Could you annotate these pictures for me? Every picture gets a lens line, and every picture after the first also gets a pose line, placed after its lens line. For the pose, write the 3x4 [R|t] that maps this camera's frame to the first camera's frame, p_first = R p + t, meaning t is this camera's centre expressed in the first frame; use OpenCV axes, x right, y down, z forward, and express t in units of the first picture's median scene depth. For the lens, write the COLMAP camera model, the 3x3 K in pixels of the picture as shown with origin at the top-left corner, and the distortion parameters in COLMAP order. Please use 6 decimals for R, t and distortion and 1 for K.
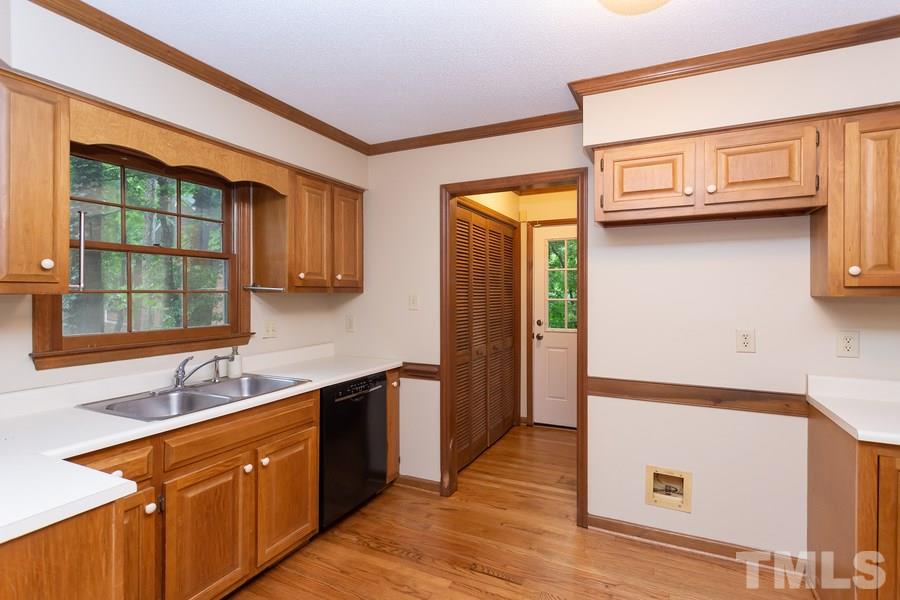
lens RADIAL K [[443.0, 0, 450.4], [0, 443.0, 294.4], [0, 0, 1]] dist [-0.002328, 0.000953]
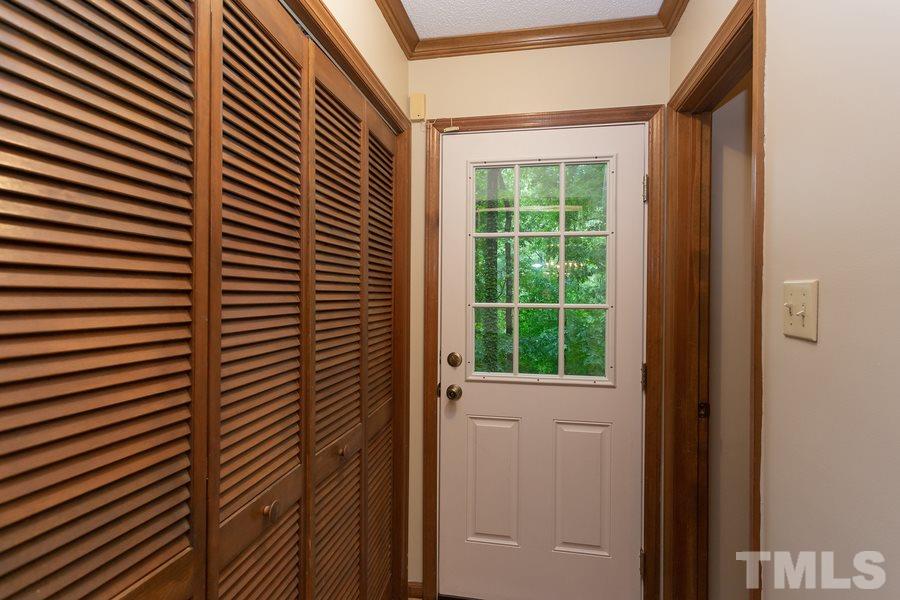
lens RADIAL K [[443.0, 0, 449.0], [0, 443.0, 296.4], [0, 0, 1]] dist [-0.002328, 0.000953]
pose [[0.964232, 0.008370, 0.264927, 0.149670], [-0.008282, 0.999965, -0.001449, 0.007382], [-0.264930, -0.000797, 0.964267, 1.056770]]
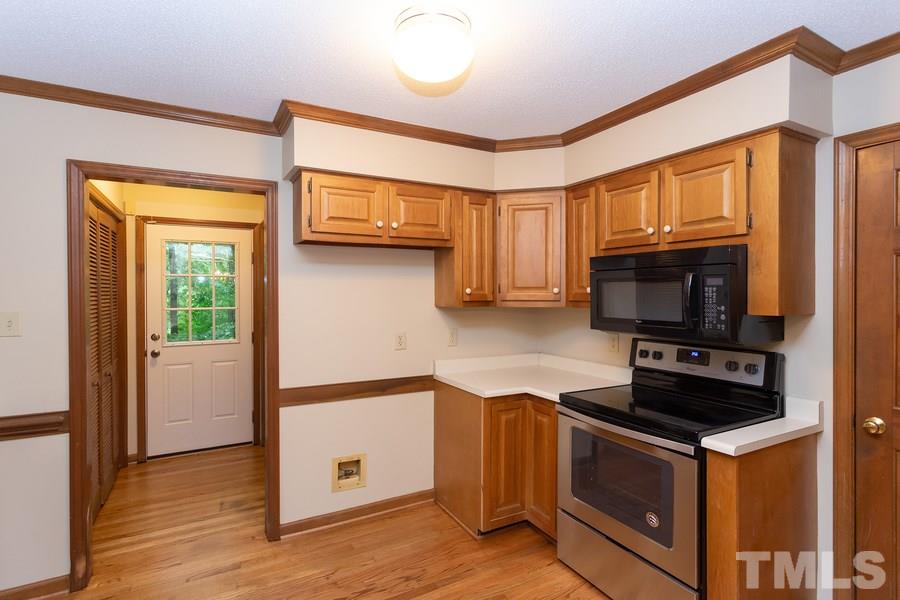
lens RADIAL K [[443.0, 0, 447.5], [0, 443.0, 295.3], [0, 0, 1]] dist [-0.002328, 0.000953]
pose [[0.584464, -0.007446, 0.811386, -0.279360], [0.004051, 0.999972, 0.006258, -0.033455], [-0.811410, -0.000371, 0.584478, 0.097179]]
